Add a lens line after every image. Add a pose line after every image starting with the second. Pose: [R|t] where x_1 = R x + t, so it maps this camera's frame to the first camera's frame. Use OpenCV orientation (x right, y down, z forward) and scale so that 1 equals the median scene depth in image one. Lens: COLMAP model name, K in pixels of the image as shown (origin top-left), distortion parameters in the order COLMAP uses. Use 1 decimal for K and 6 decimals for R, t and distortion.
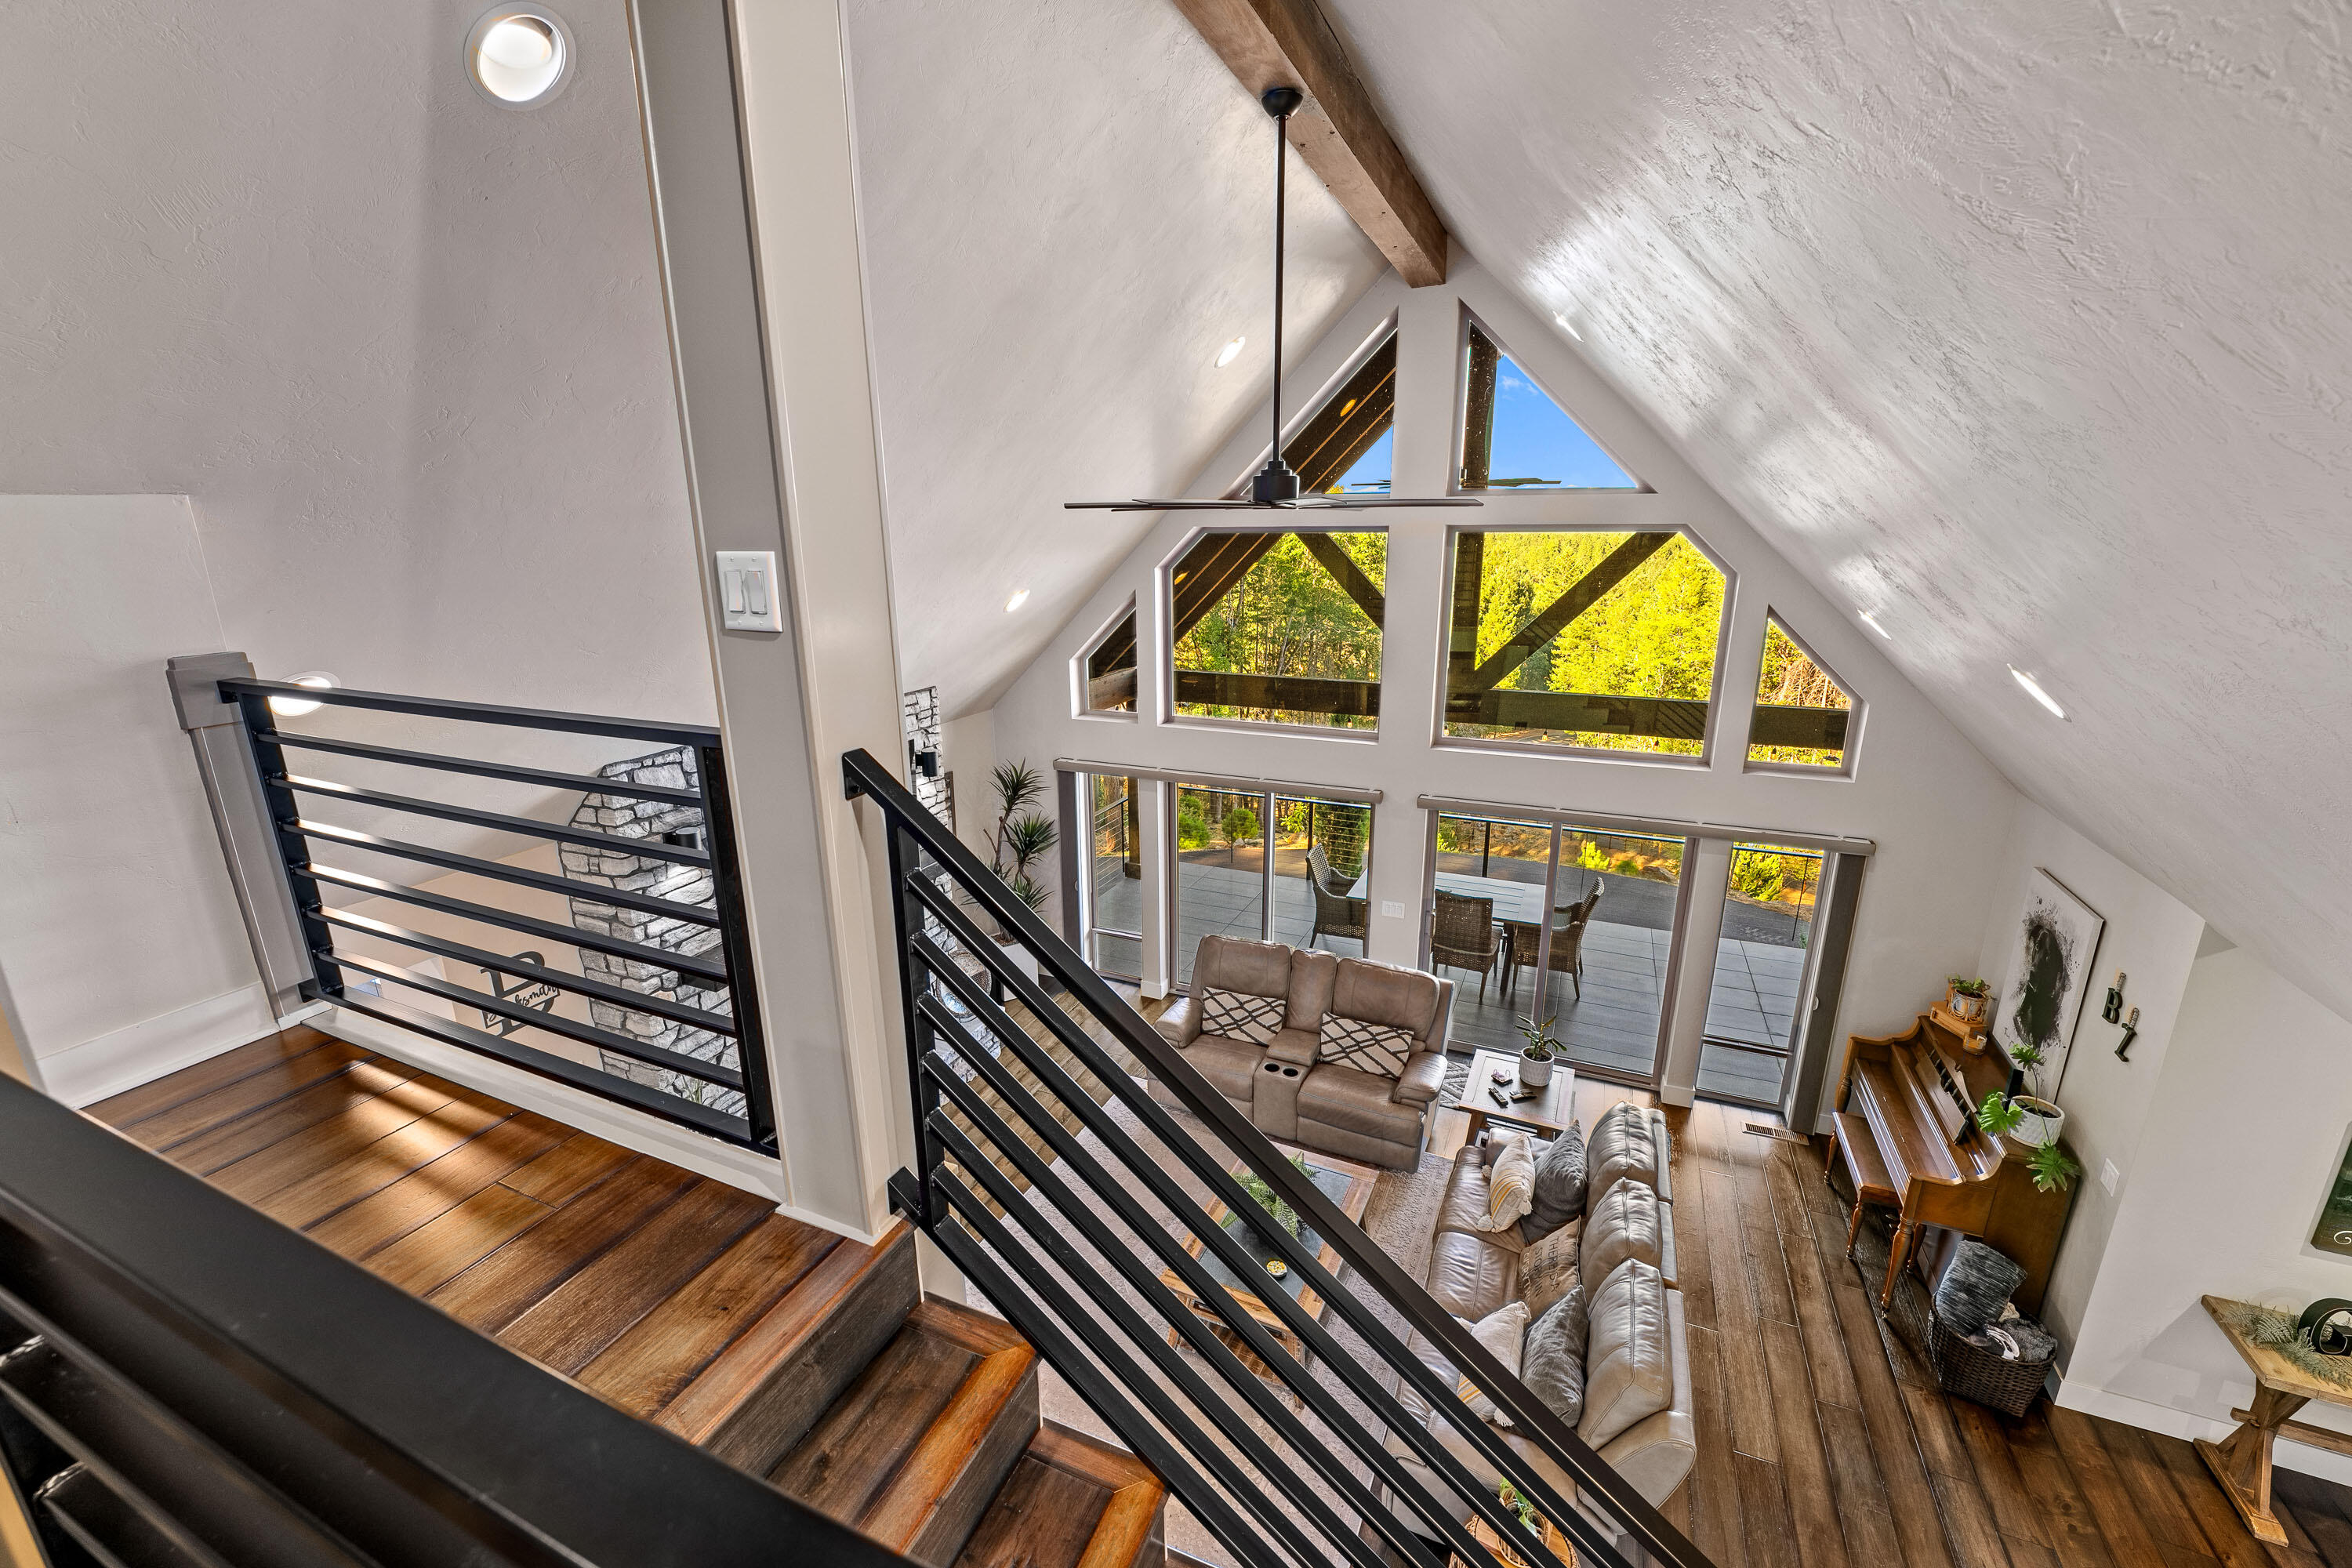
lens RADIAL K [[951.1, 0, 1163.2], [0, 951.1, 792.2], [0, 0, 1]] dist [-0.015288, -0.000169]
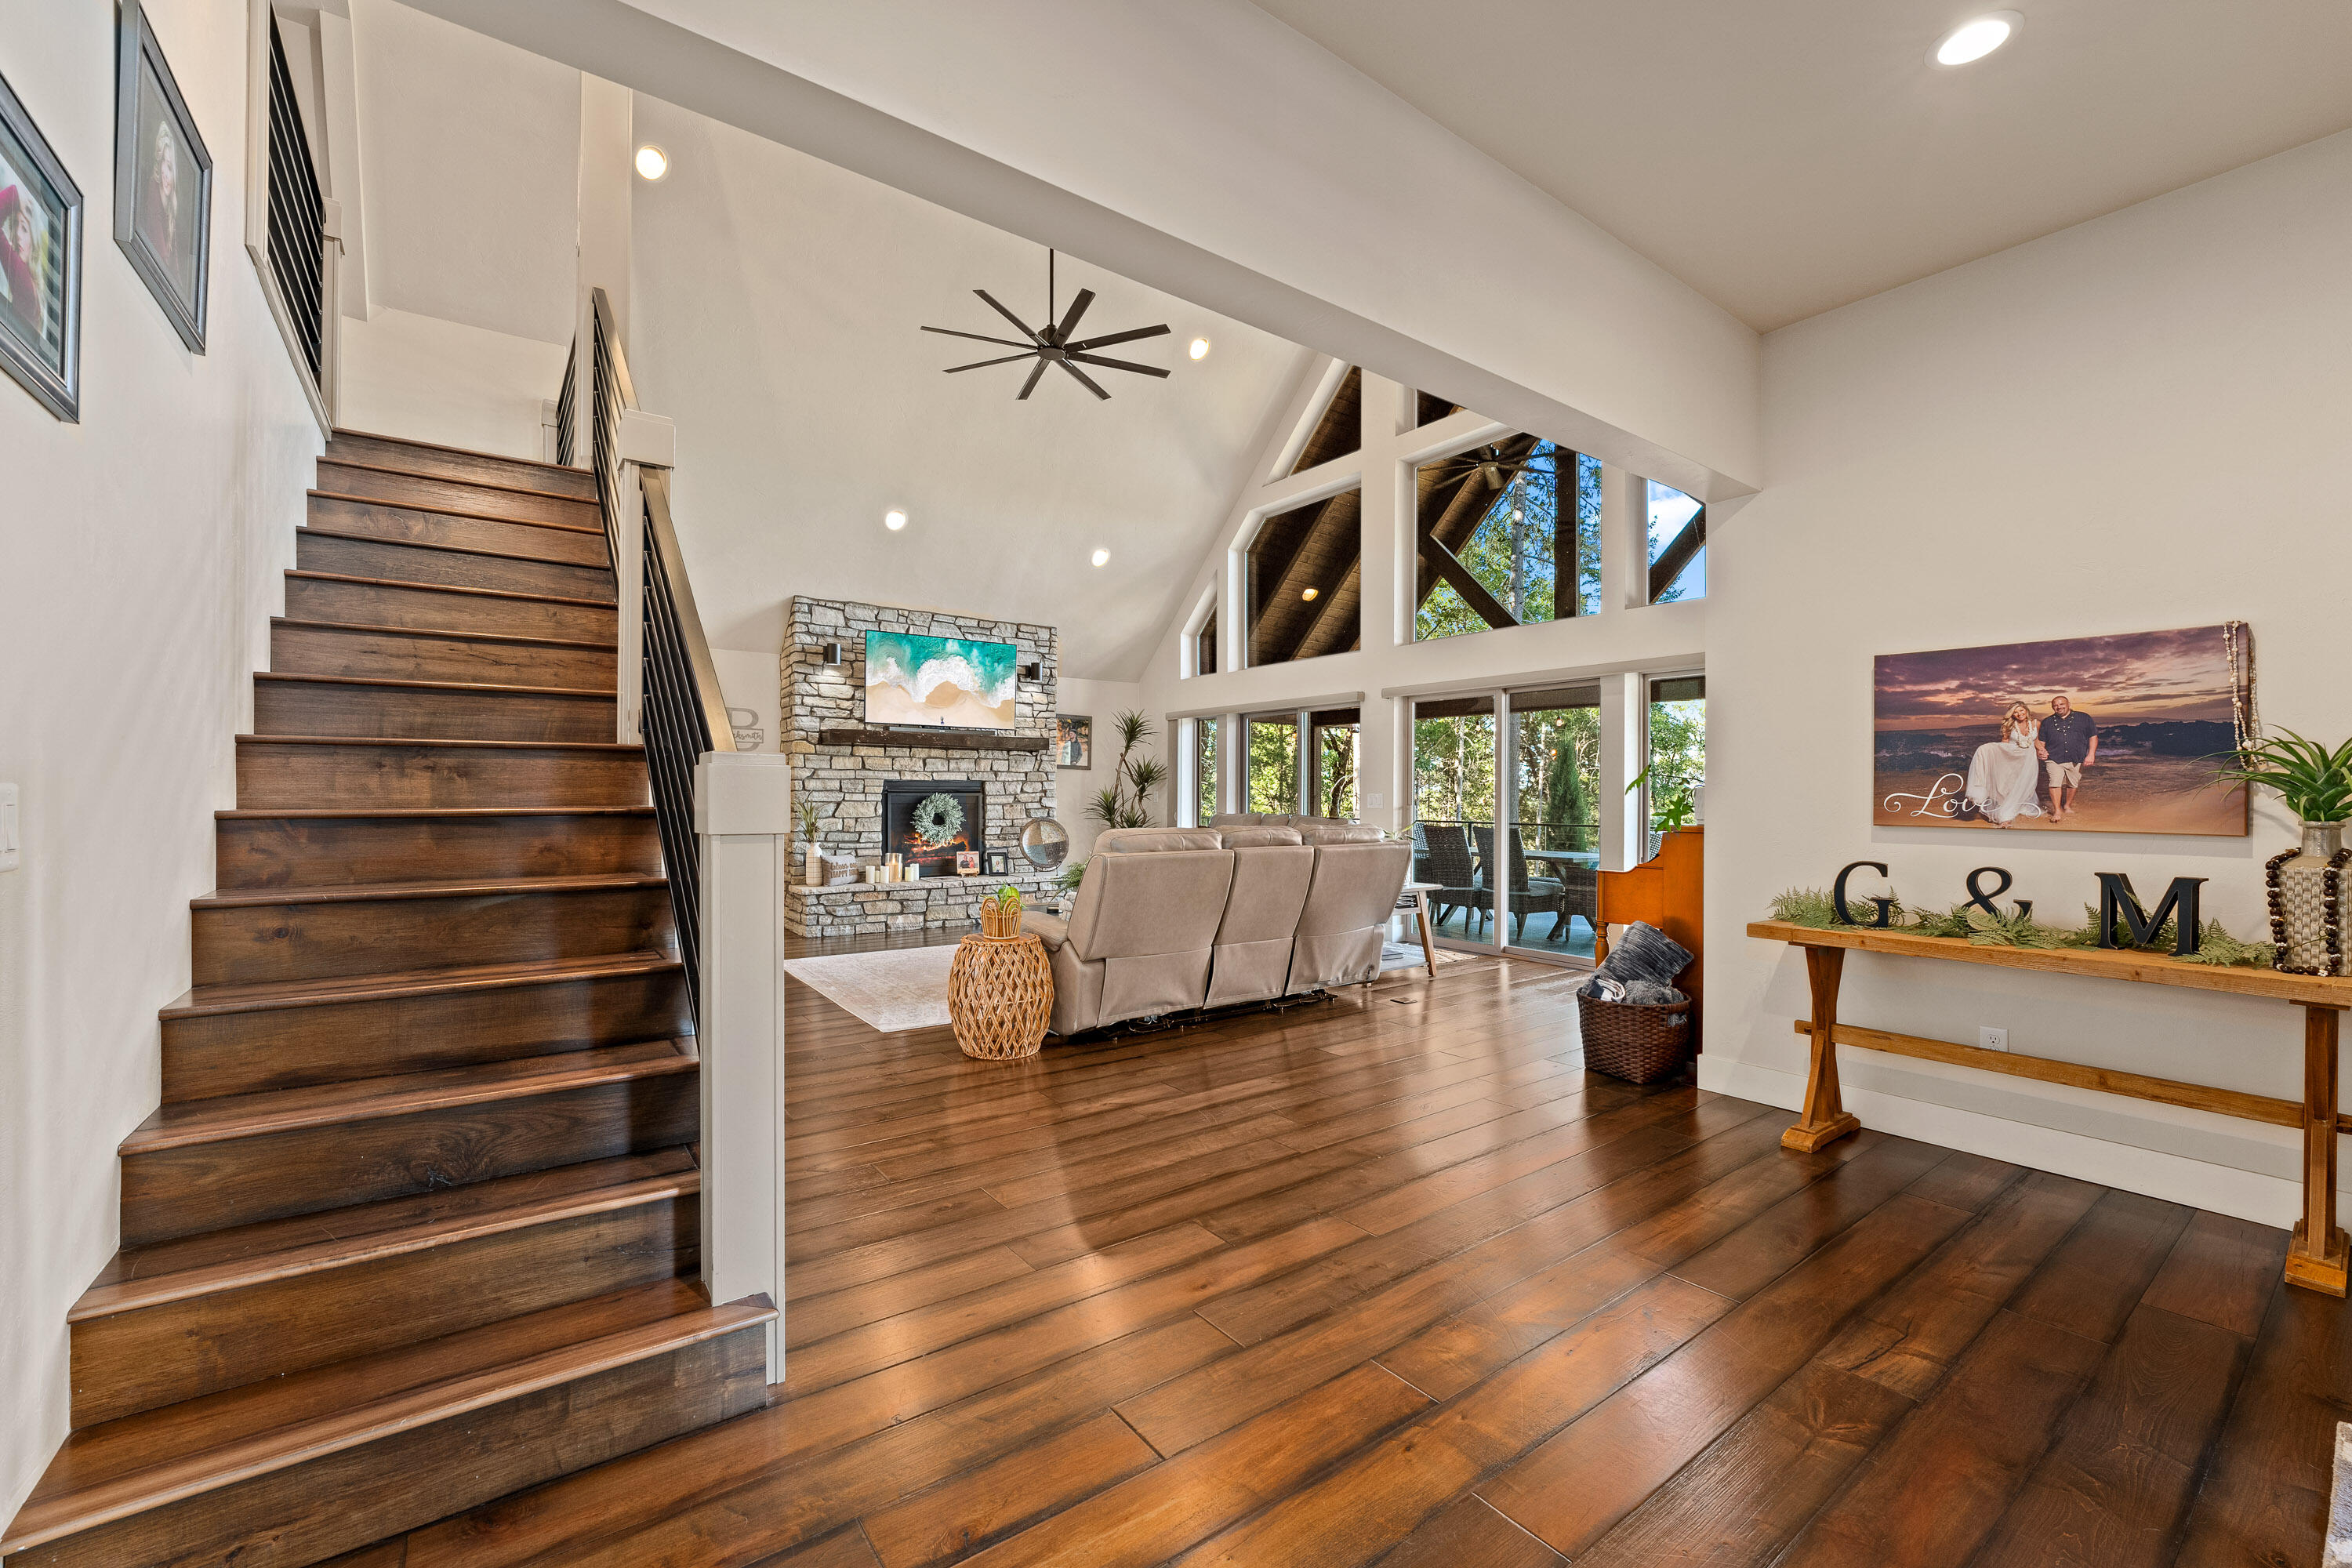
lens RADIAL K [[951.1, 0, 1178.0], [0, 951.1, 802.7], [0, 0, 1]] dist [-0.015288, -0.000169]
pose [[0.874312, 0.019970, -0.484954, 0.610059], [-0.145669, 0.963889, -0.222932, 0.427545], [0.462990, 0.265554, 0.845648, -0.047936]]
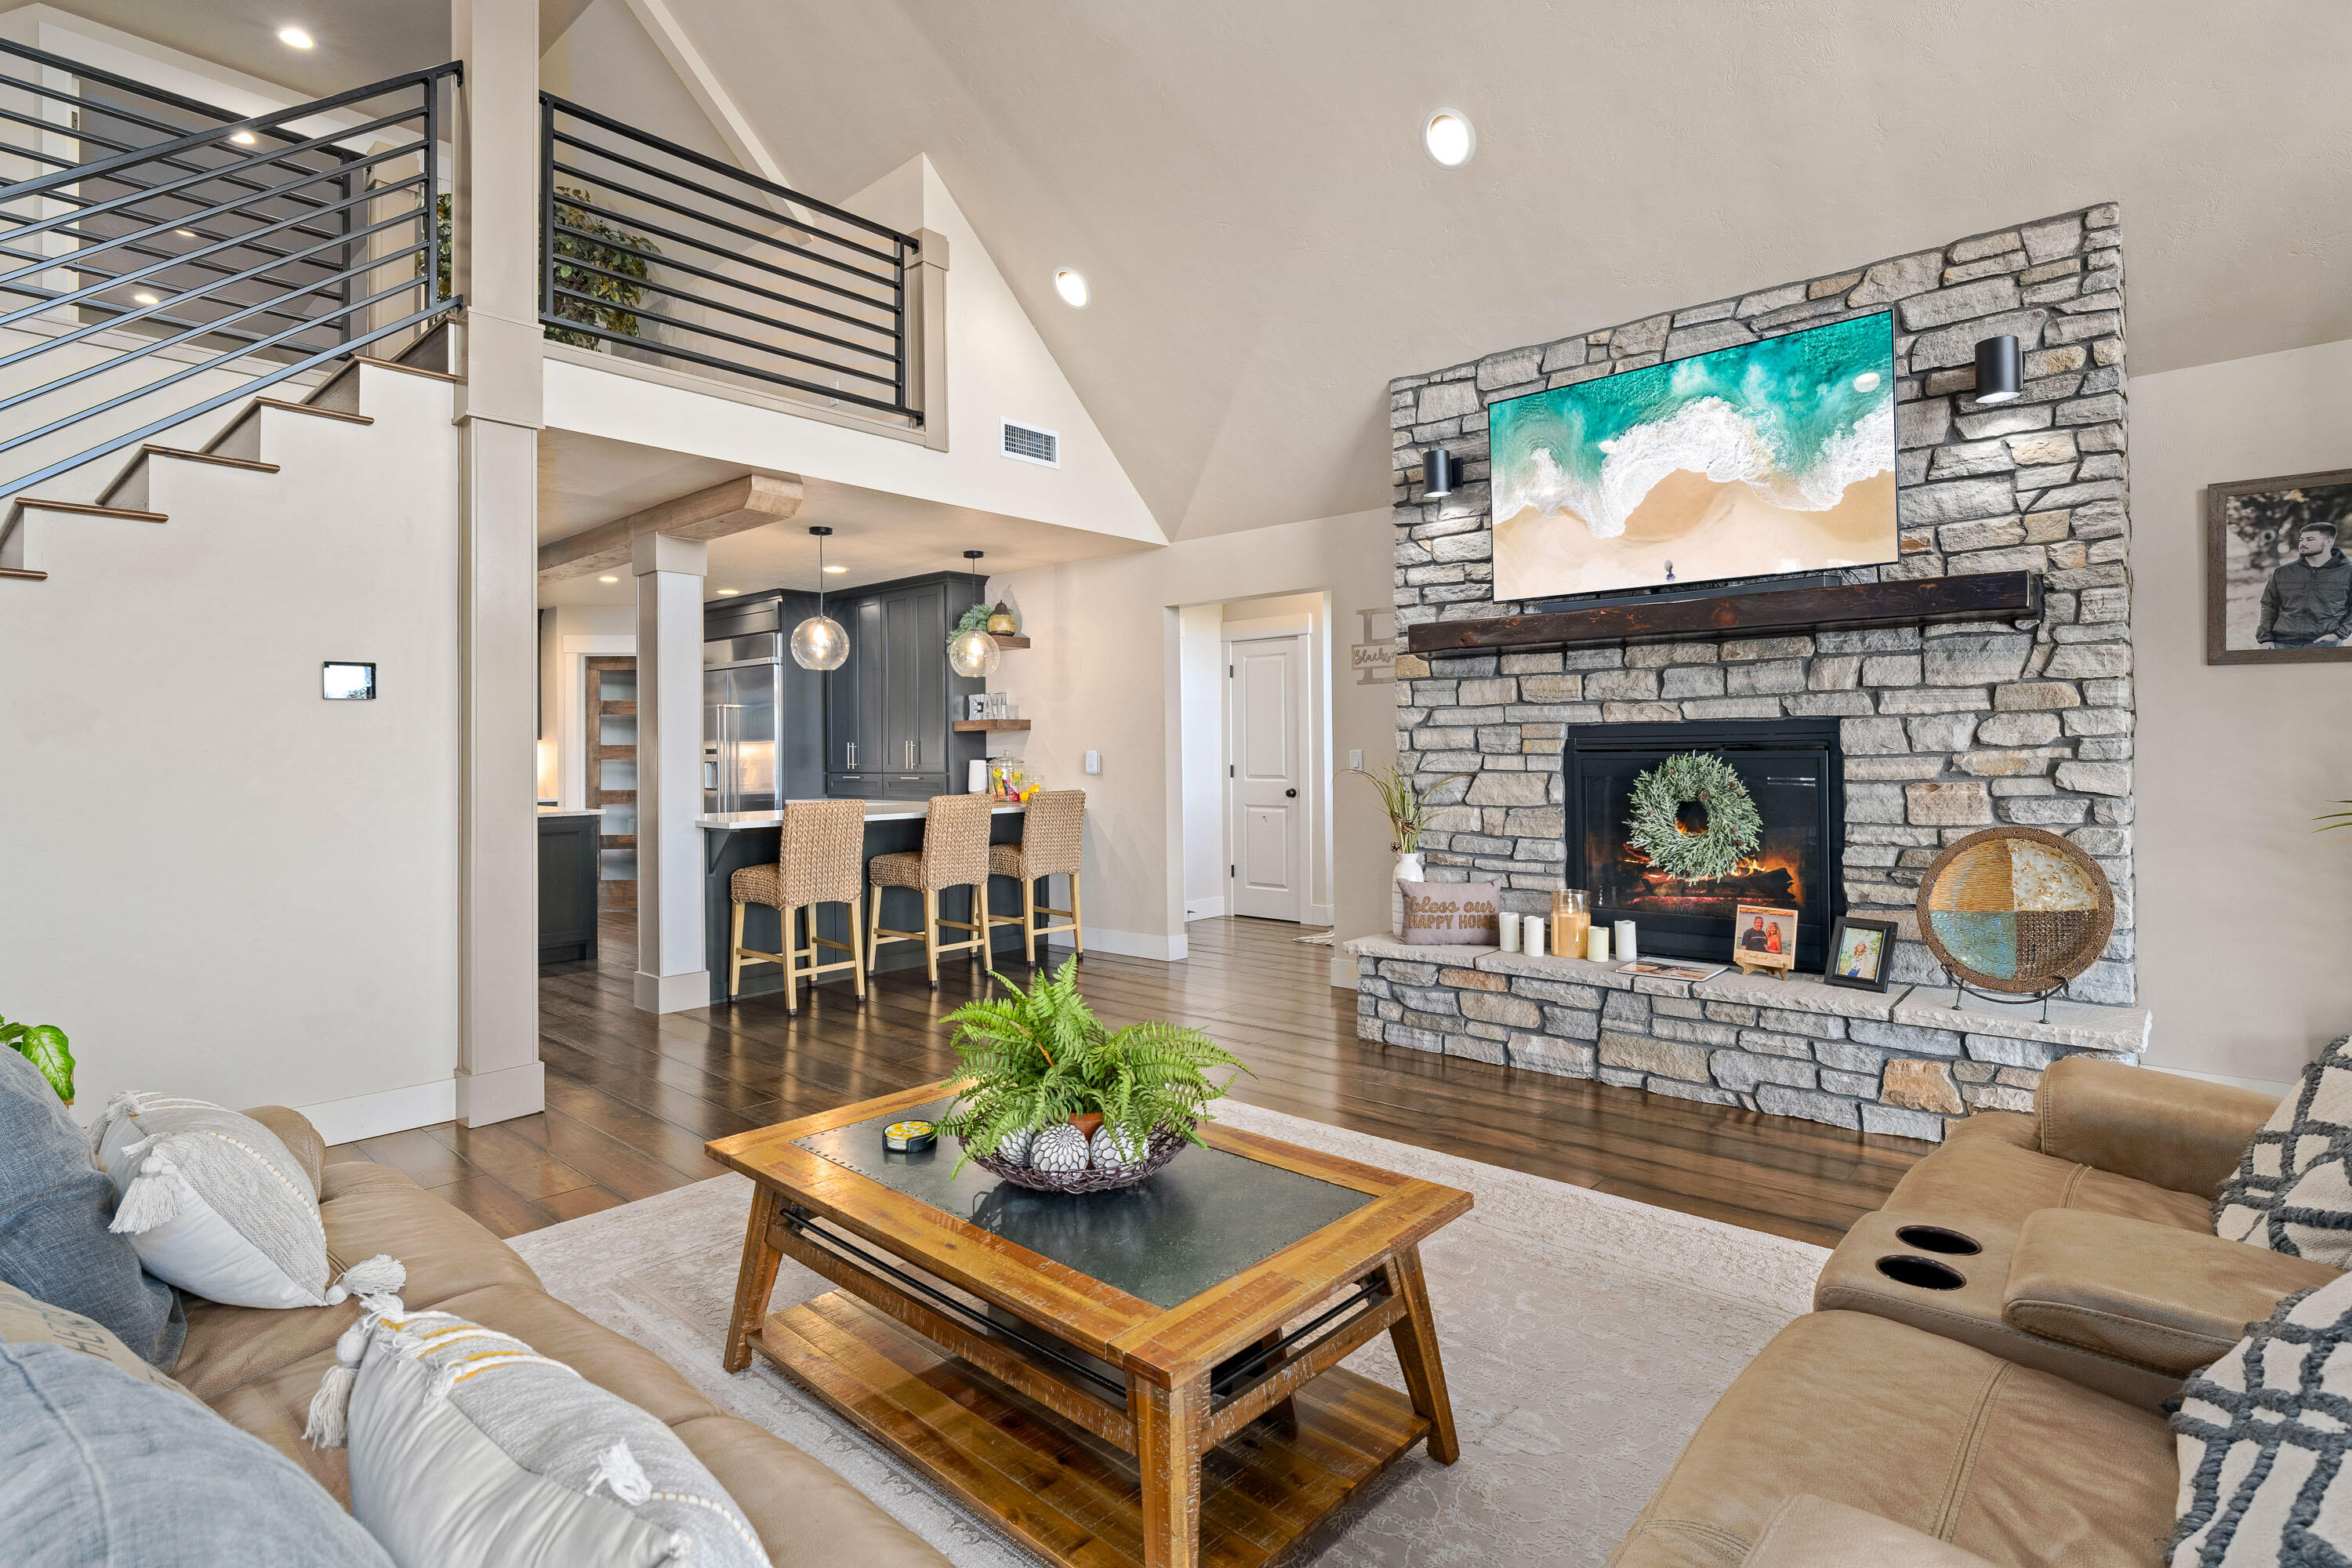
lens RADIAL K [[1152.4, 0, 1183.5], [0, 1152.4, 740.8], [0, 0, 1]] dist [0.002697, -0.000936]
pose [[-0.281095, 0.005753, -0.959663, 0.379260], [-0.246810, 0.965913, 0.078083, 0.185754], [0.927400, 0.258803, -0.270094, 0.808398]]
